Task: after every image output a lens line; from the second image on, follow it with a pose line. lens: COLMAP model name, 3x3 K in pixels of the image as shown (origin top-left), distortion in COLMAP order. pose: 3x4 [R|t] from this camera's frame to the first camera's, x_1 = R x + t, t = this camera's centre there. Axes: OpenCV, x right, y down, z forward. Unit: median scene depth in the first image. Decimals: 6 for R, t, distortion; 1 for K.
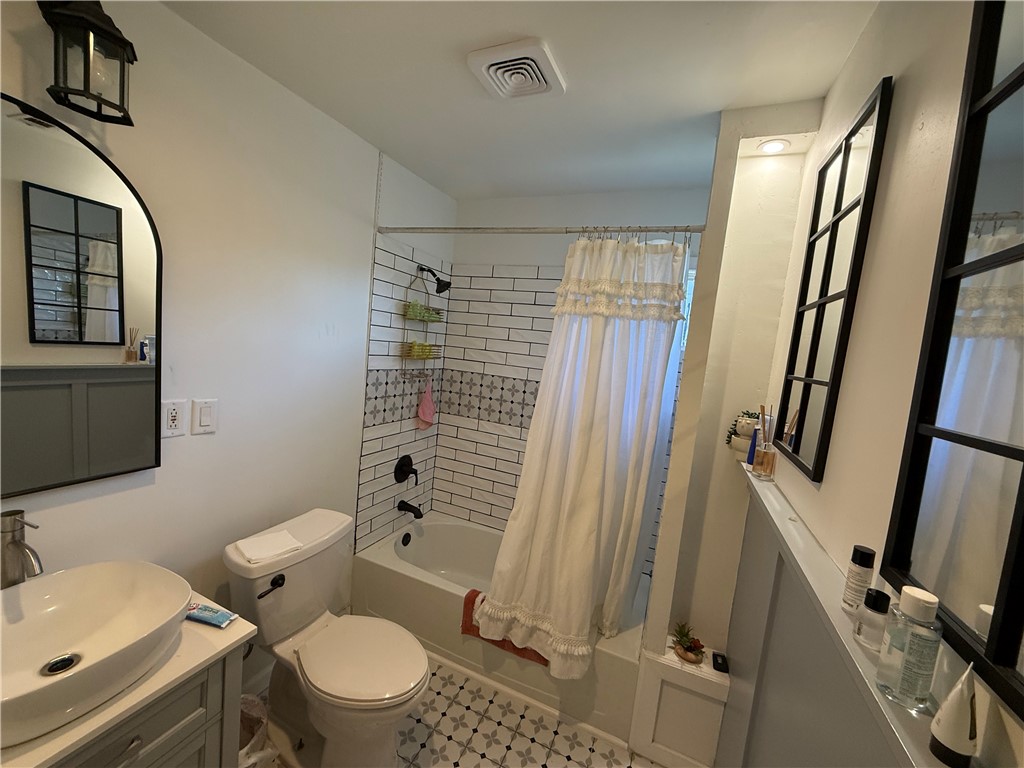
lens RADIAL K [[405.6, 0, 508.8], [0, 405.6, 385.0], [0, 0, 1]] dist [-0.002725, 0.000665]
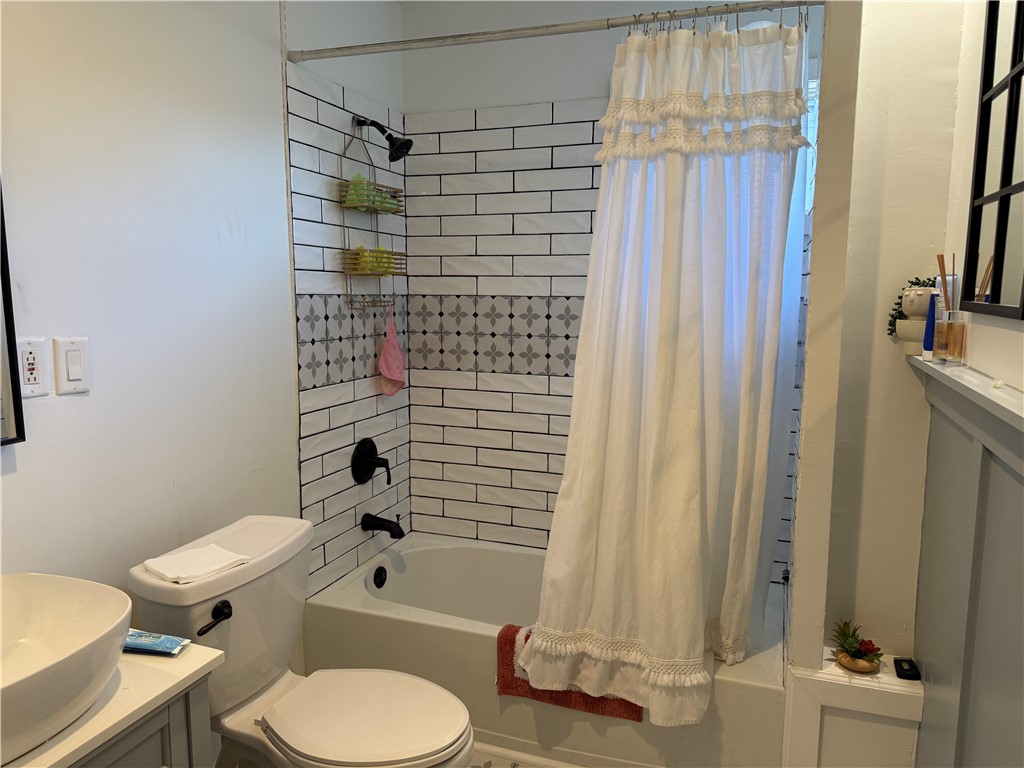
lens RADIAL K [[718.6, 0, 514.5], [0, 718.6, 383.3], [0, 0, 1]] dist [0.046921, -0.059610]
pose [[0.994049, -0.102509, 0.036849, -0.097203], [0.101001, 0.994054, 0.040691, 0.106093], [-0.040801, -0.036727, 0.998492, -0.119685]]
